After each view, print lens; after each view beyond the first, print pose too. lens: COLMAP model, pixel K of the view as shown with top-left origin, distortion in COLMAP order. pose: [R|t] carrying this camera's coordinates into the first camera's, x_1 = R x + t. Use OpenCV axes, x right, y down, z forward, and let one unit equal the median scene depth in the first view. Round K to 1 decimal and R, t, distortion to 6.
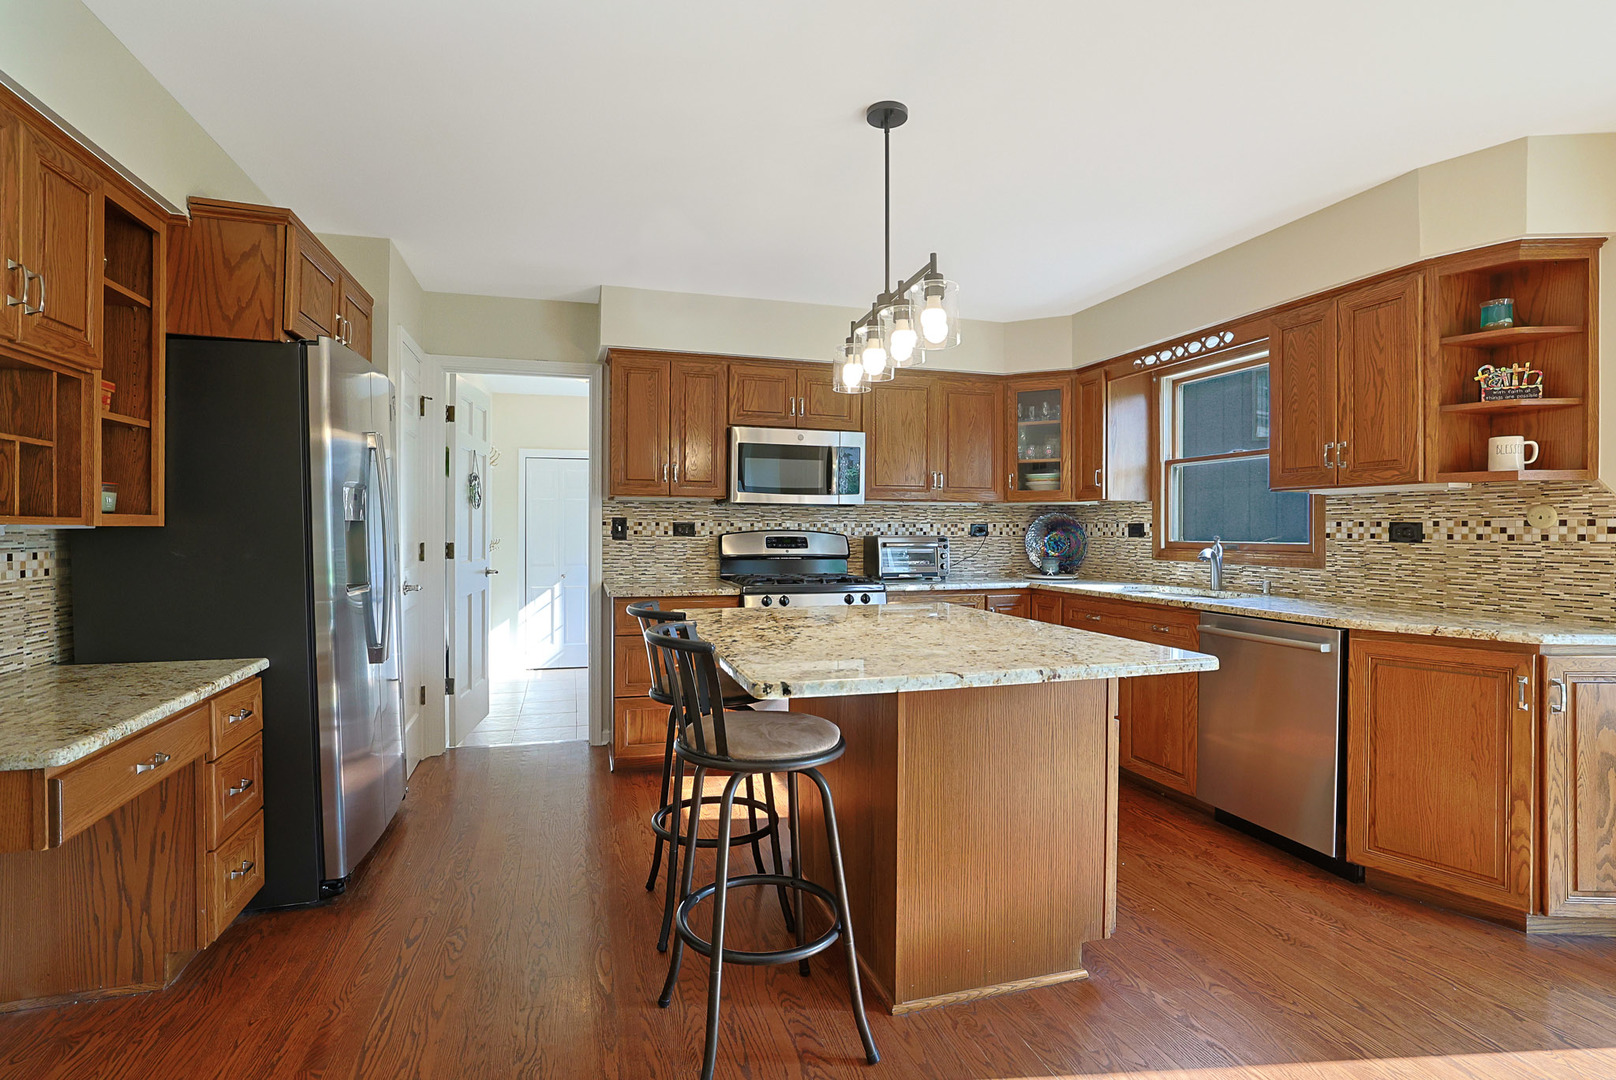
lens RADIAL K [[754.5, 0, 806.3], [0, 754.5, 531.9], [0, 0, 1]] dist [-0.042199, 0.014291]
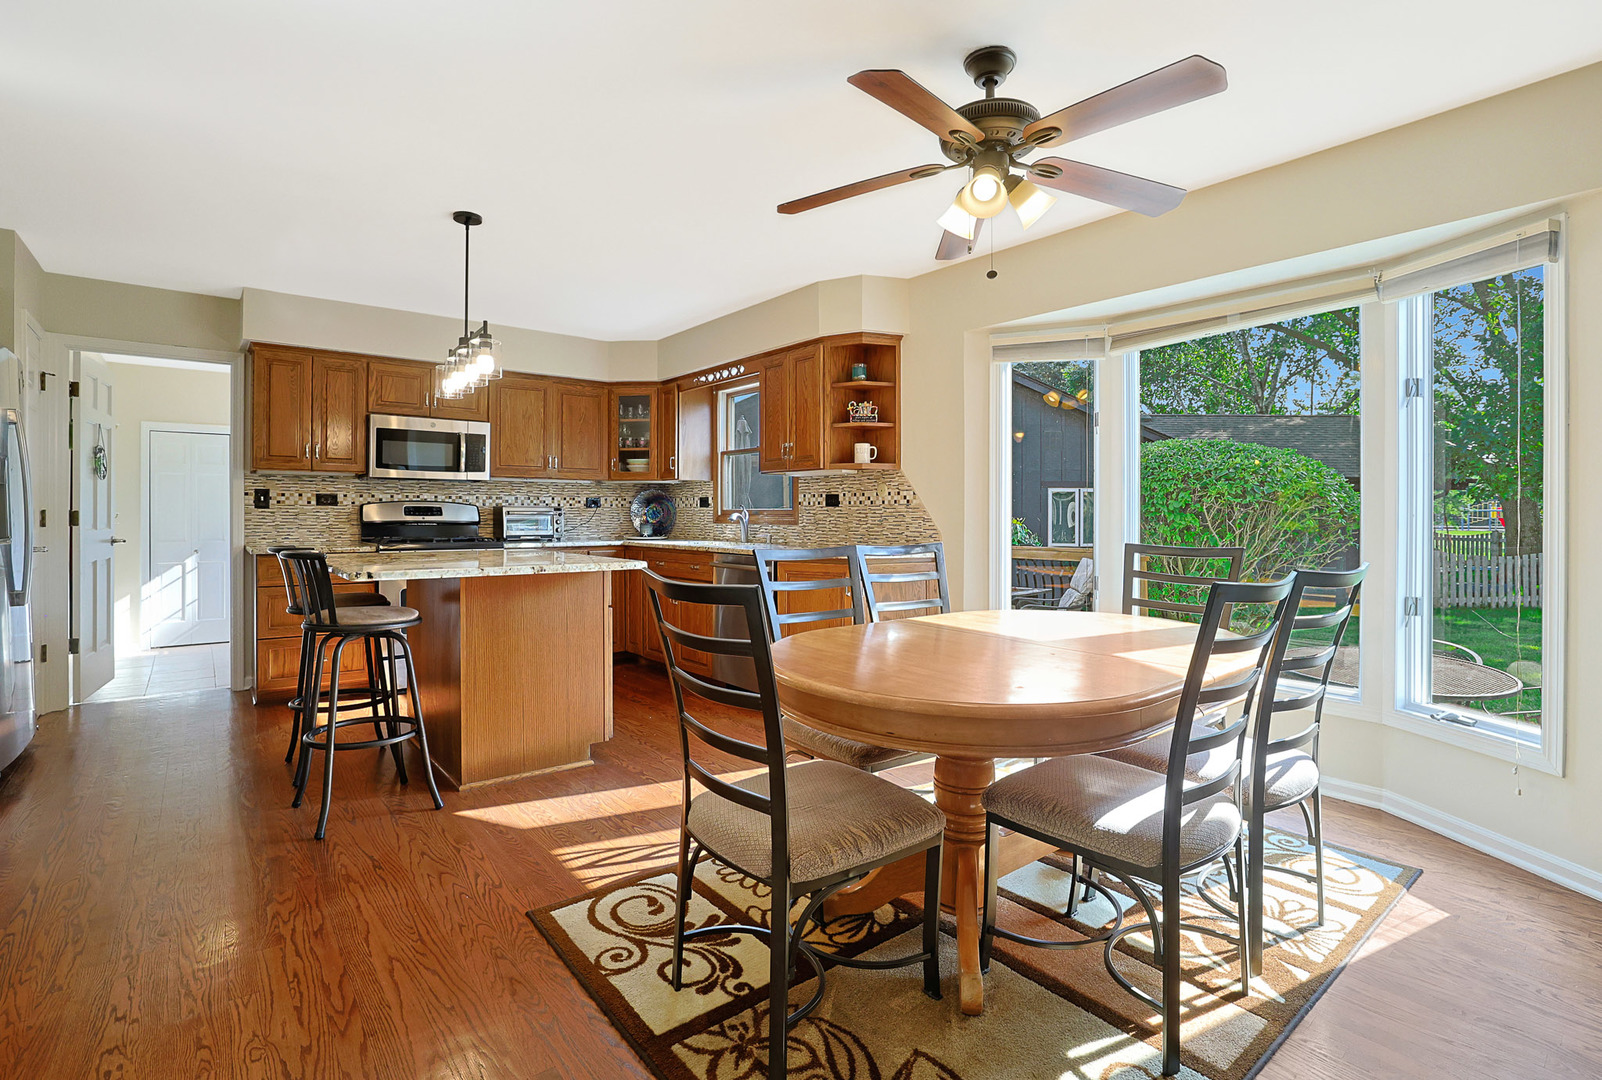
lens RADIAL K [[748.1, 0, 784.5], [0, 748.1, 515.2], [0, 0, 1]] dist [-0.032848, 0.010182]
pose [[0.931809, -0.001541, 0.362946, 0.086554], [0.001650, 0.999999, 0.000011, 0.023046], [-0.362945, 0.000589, 0.931810, -0.339288]]
